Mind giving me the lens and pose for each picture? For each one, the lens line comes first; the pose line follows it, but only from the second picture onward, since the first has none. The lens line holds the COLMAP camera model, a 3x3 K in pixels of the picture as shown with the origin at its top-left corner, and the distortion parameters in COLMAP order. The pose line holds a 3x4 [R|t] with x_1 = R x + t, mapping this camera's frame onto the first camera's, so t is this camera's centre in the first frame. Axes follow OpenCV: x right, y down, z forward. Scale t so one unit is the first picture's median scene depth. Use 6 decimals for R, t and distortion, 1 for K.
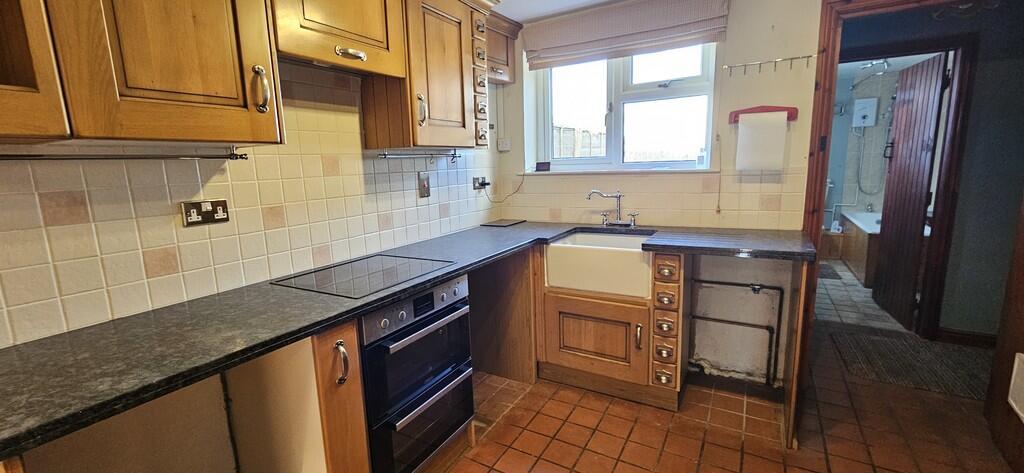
lens RADIAL K [[415.0, 0, 509.0], [0, 415.0, 234.9], [0, 0, 1]] dist [0.000337, -0.000183]
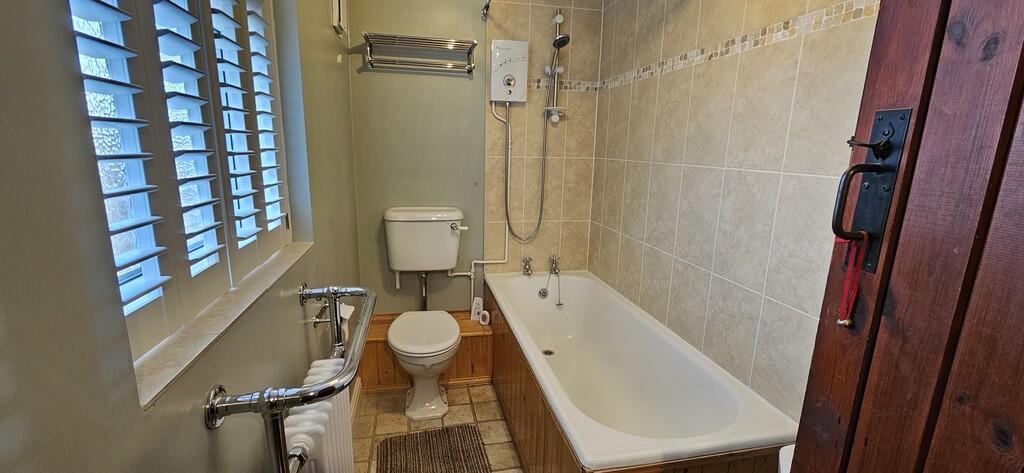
lens RADIAL K [[415.0, 0, 509.4], [0, 415.0, 240.6], [0, 0, 1]] dist [0.000337, -0.000183]
pose [[0.722994, -0.098410, 0.683809, 1.101285], [0.072030, 0.995146, 0.067058, -0.289666], [-0.687089, 0.000772, 0.726573, 1.400936]]
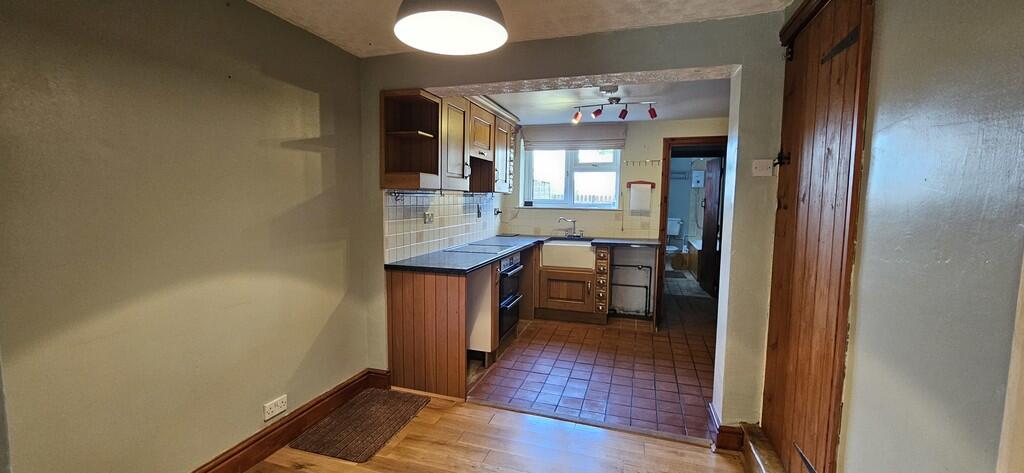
lens RADIAL K [[415.0, 0, 508.9], [0, 415.0, 235.9], [0, 0, 1]] dist [0.000337, -0.000183]
pose [[0.973255, 0.025933, 0.228261, -0.497390], [-0.007236, 0.996575, -0.082373, 0.144738], [-0.229615, 0.078519, 0.970109, -0.838146]]
